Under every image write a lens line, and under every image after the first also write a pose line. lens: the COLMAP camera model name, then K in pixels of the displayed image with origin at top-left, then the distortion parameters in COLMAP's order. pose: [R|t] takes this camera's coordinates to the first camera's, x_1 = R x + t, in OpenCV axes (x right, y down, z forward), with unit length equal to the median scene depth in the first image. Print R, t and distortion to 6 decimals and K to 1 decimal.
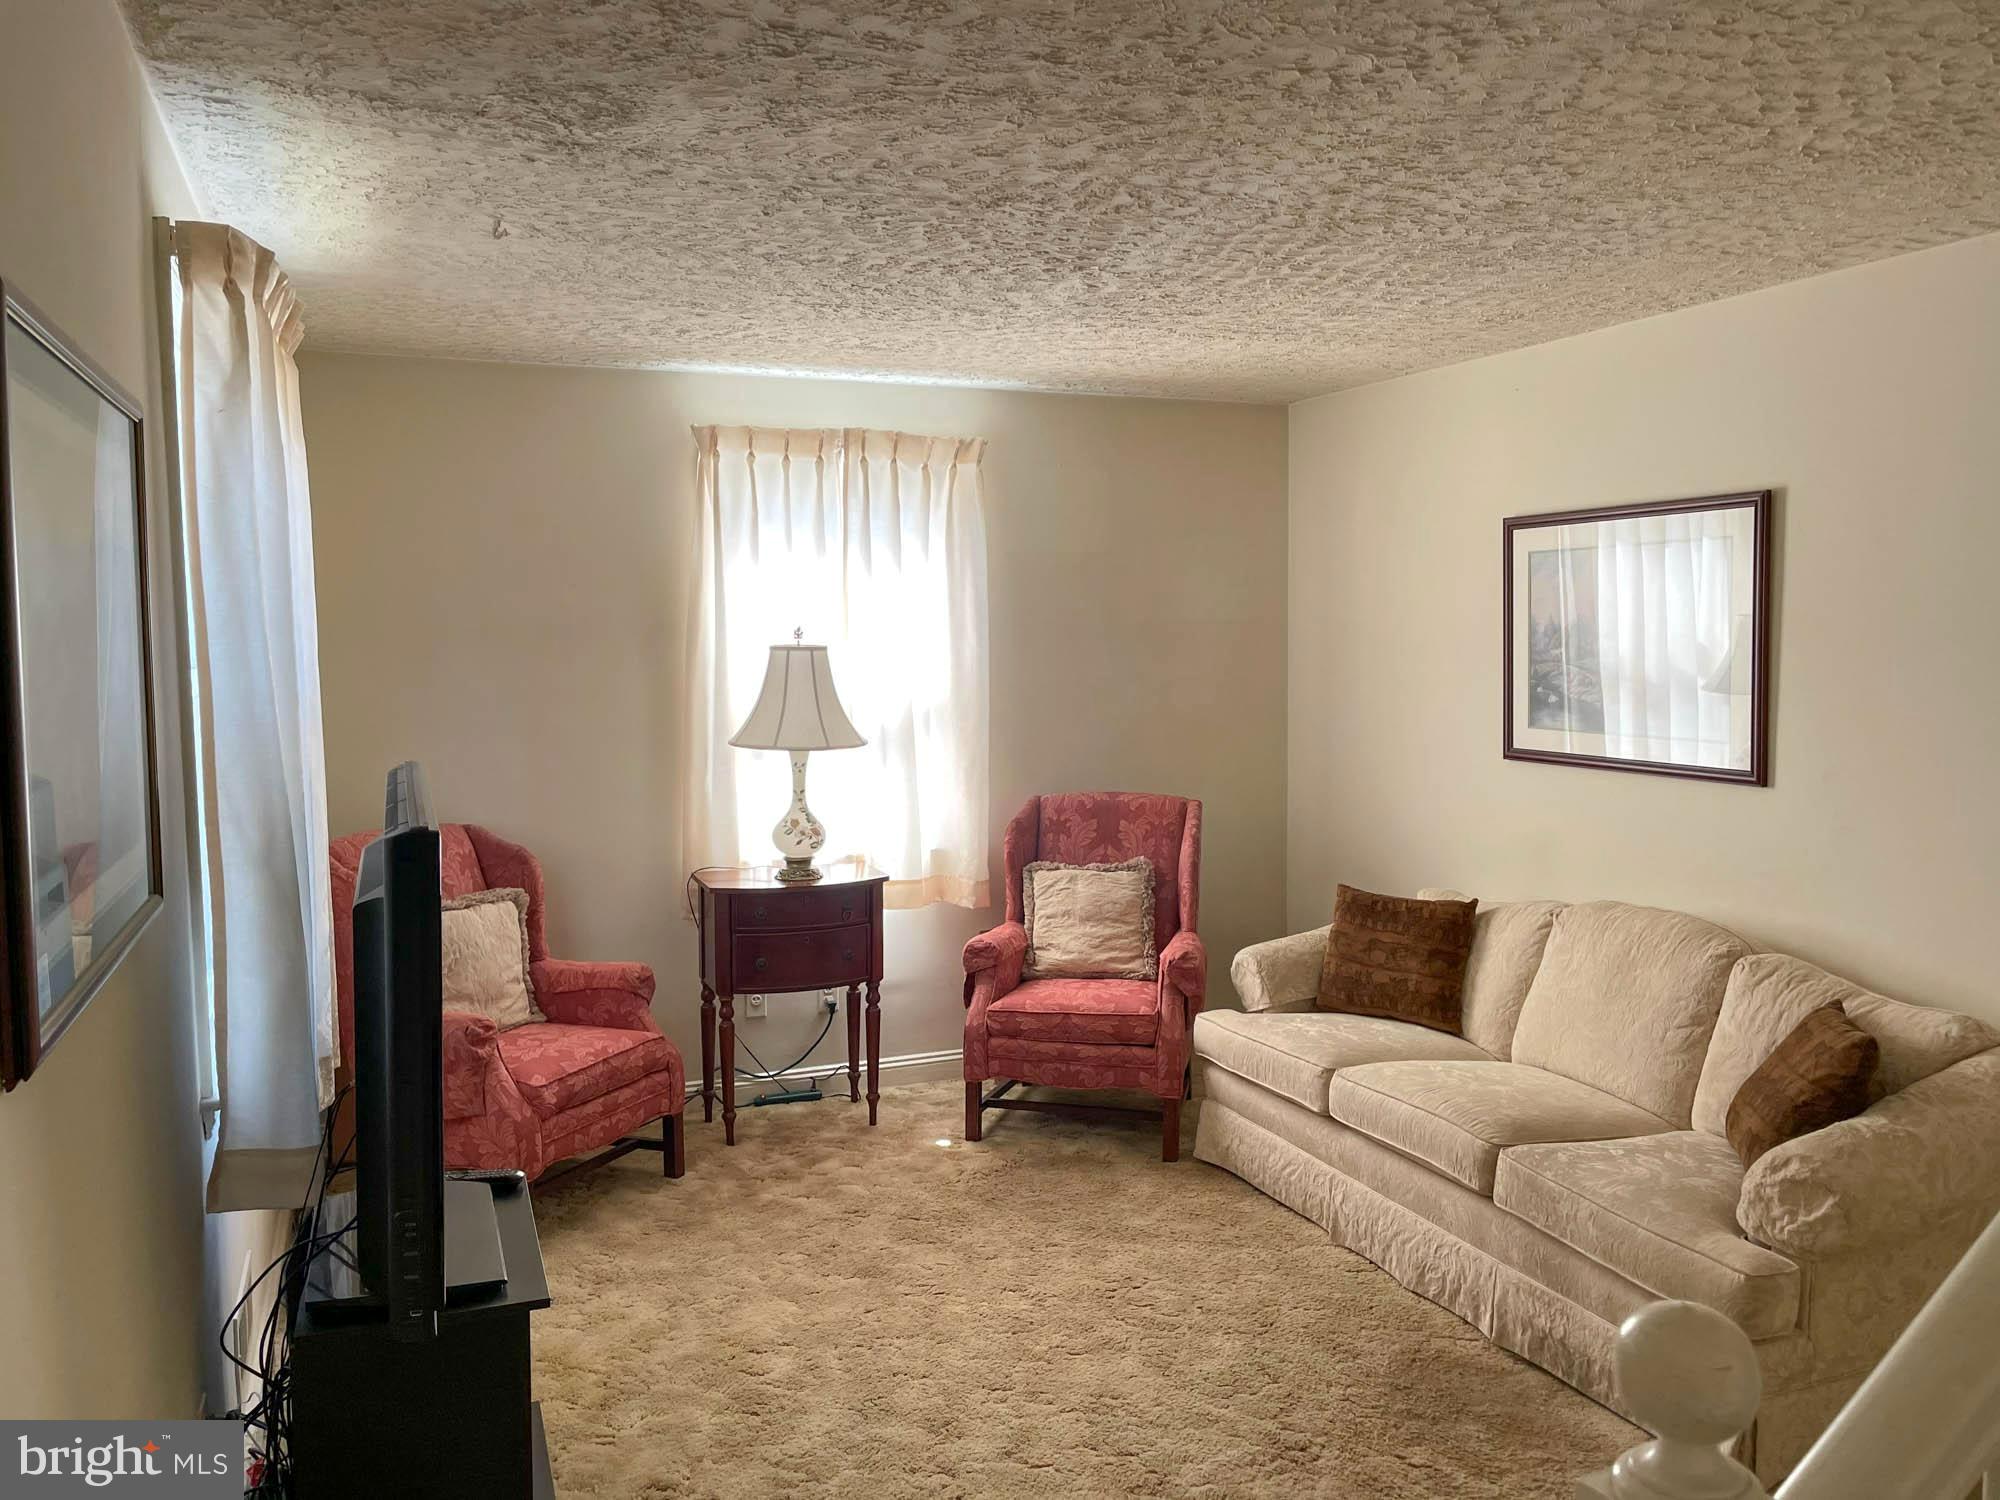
lens RADIAL K [[1526.8, 0, 997.9], [0, 1526.8, 723.8], [0, 0, 1]] dist [0.112795, -0.160483]
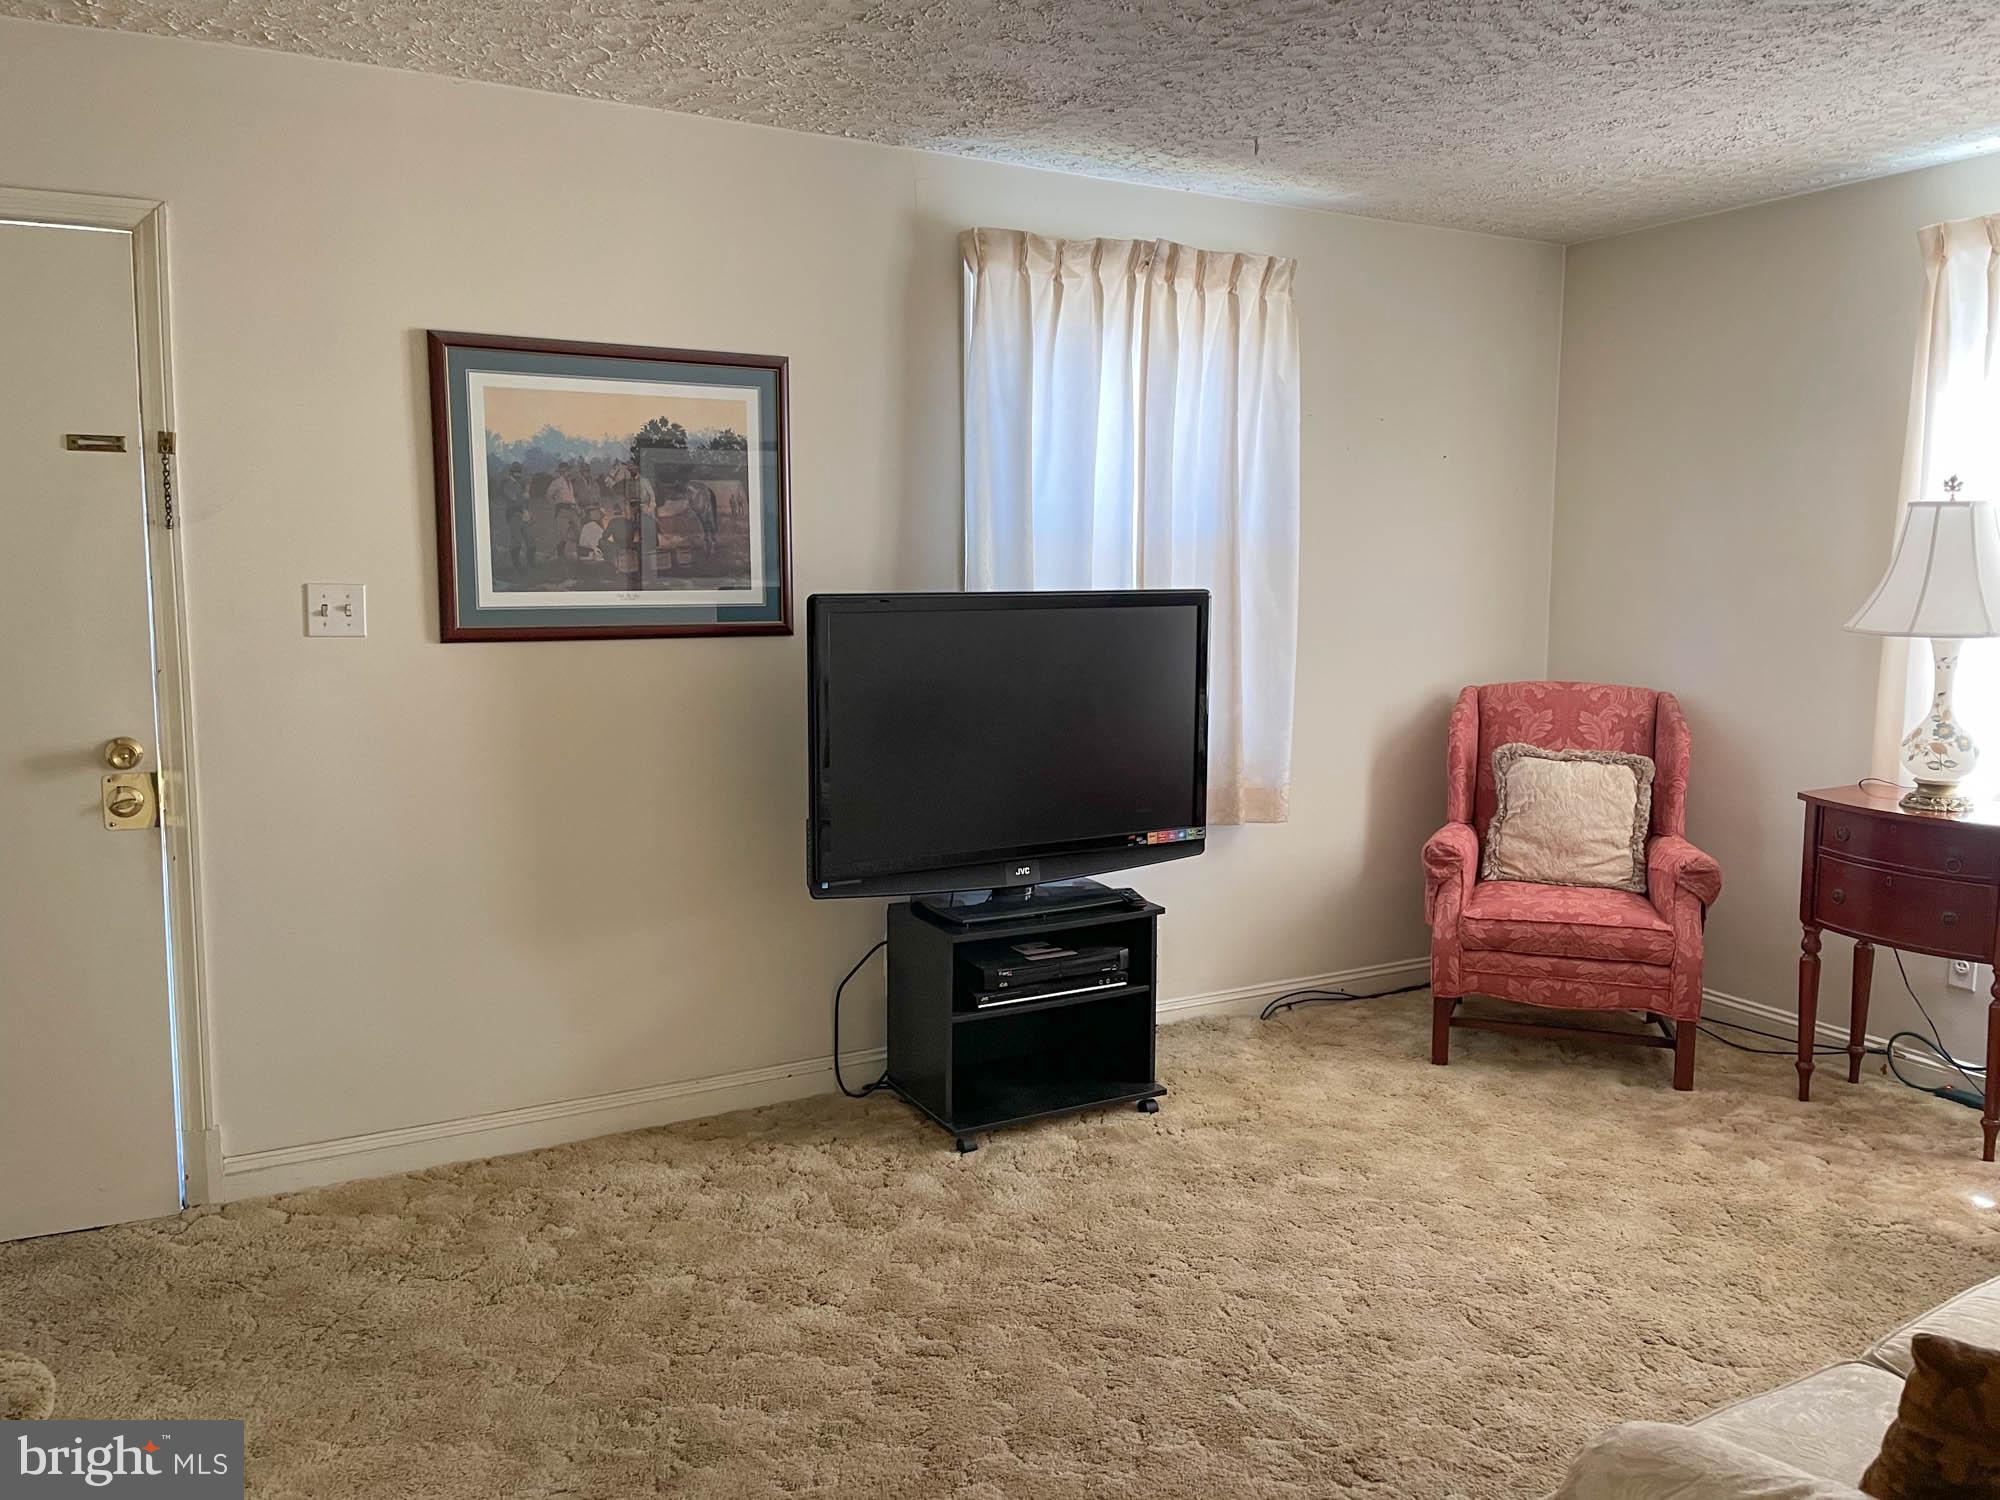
lens RADIAL K [[1526.8, 0, 997.9], [0, 1526.8, 723.8], [0, 0, 1]] dist [0.112795, -0.160483]
pose [[0.120347, 0.113867, -0.986180, 0.668064], [-0.064087, 0.992219, 0.106743, 0.007149], [0.990661, 0.050355, 0.126708, 0.505523]]
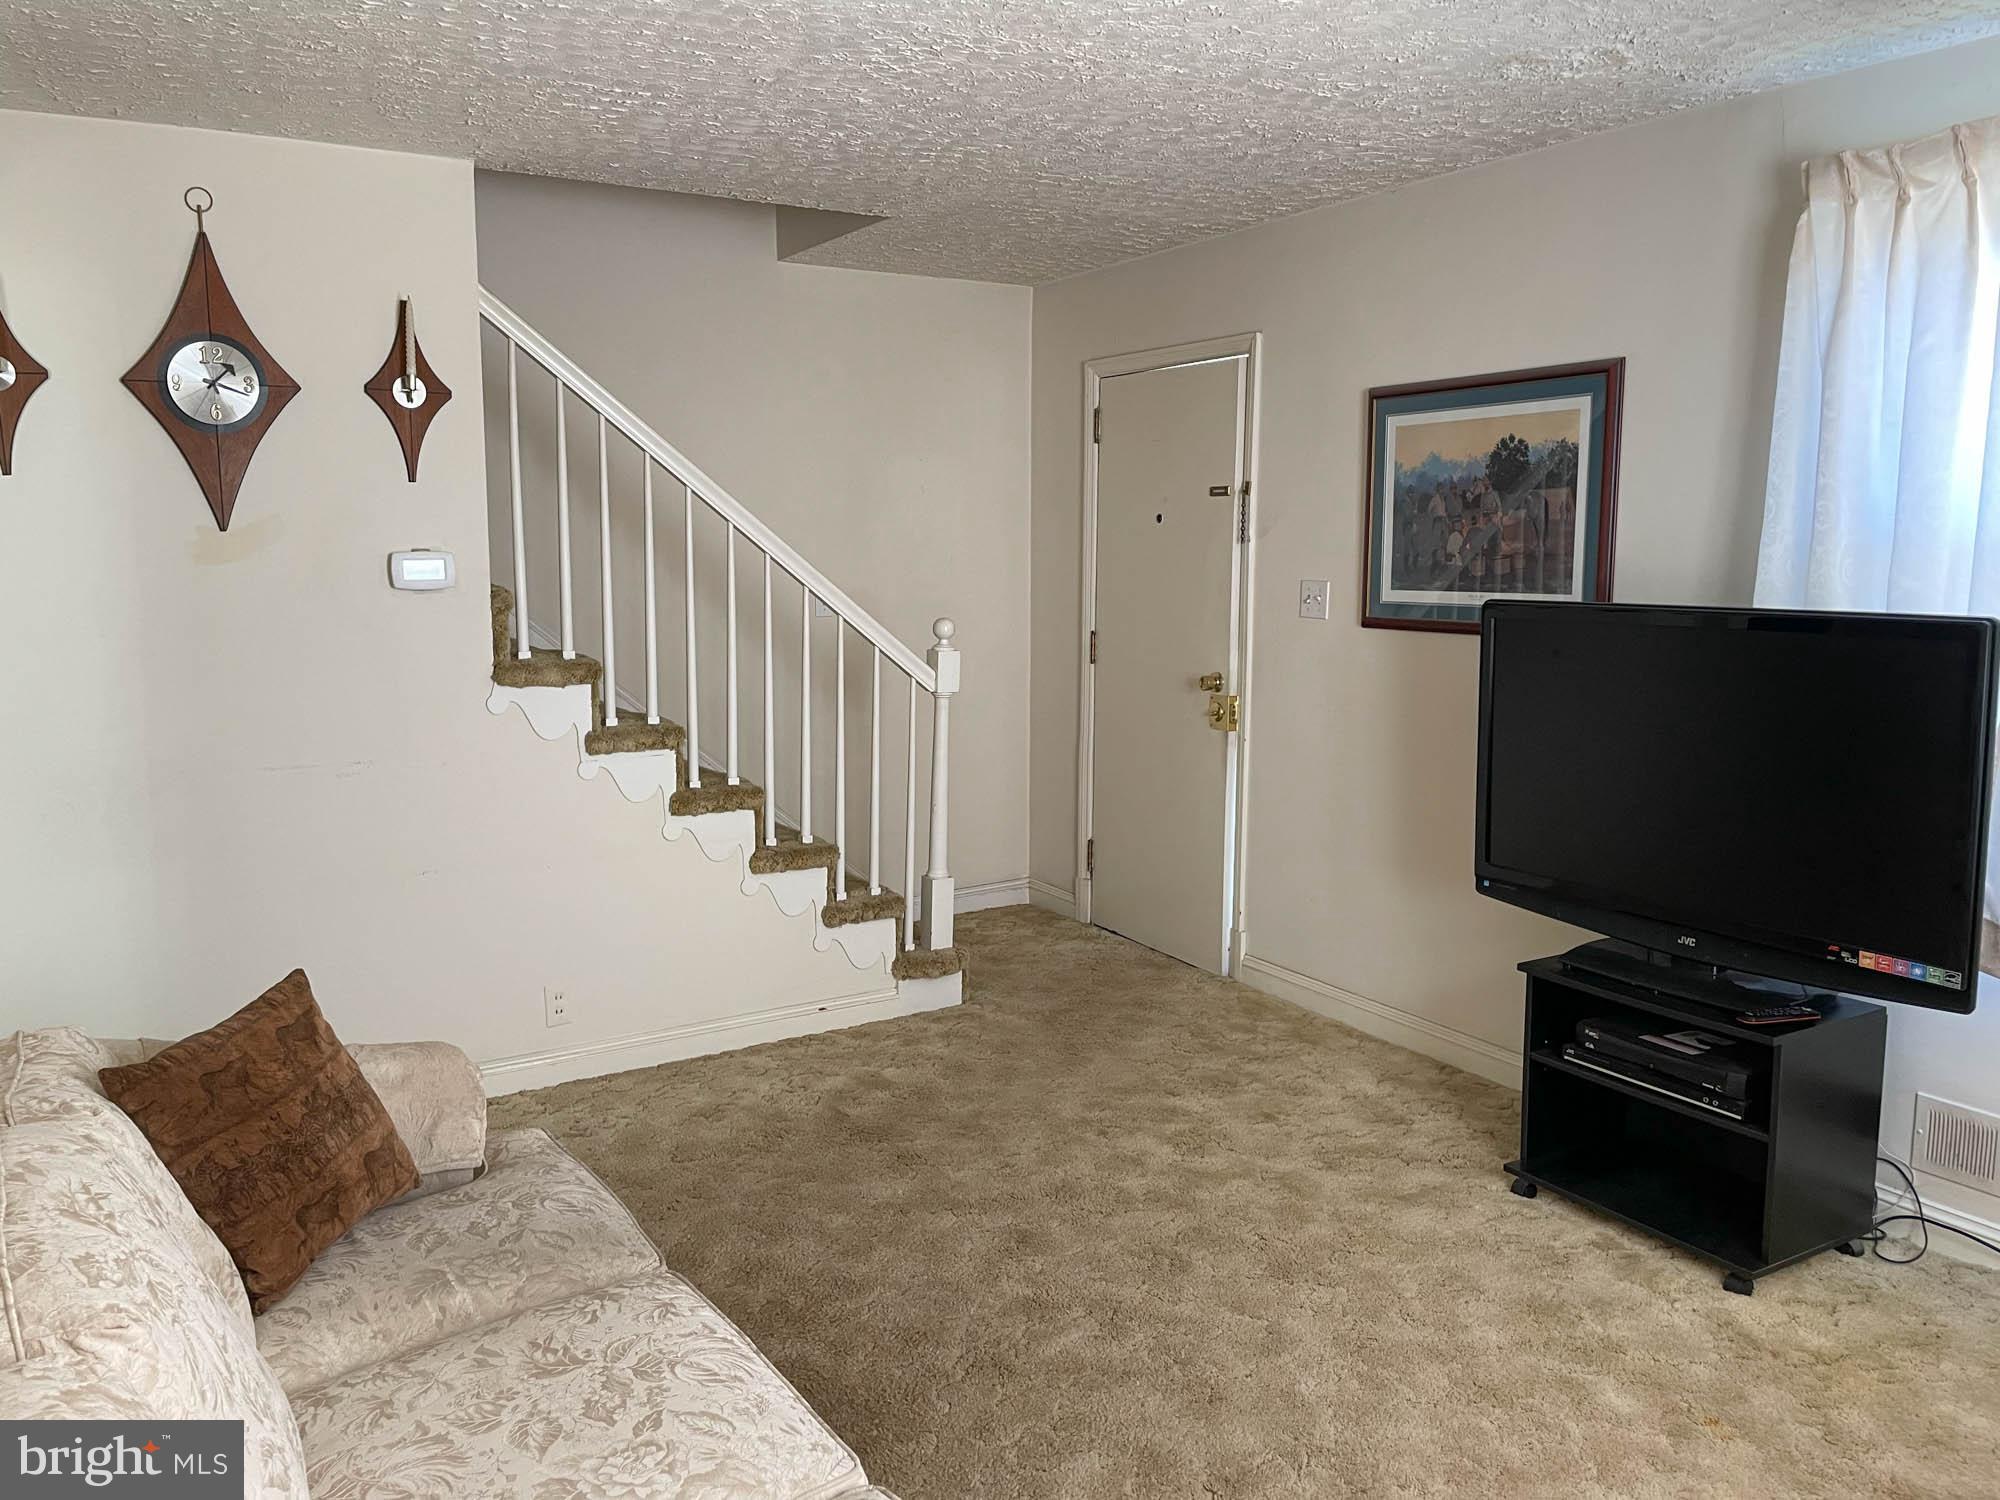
lens RADIAL K [[1526.8, 0, 997.9], [0, 1526.8, 723.8], [0, 0, 1]] dist [0.112795, -0.160483]
pose [[-0.987438, 0.029915, -0.155149, 0.230115], [0.001075, 0.983162, 0.182731, -0.059342], [0.158003, 0.180269, -0.970844, 1.334235]]
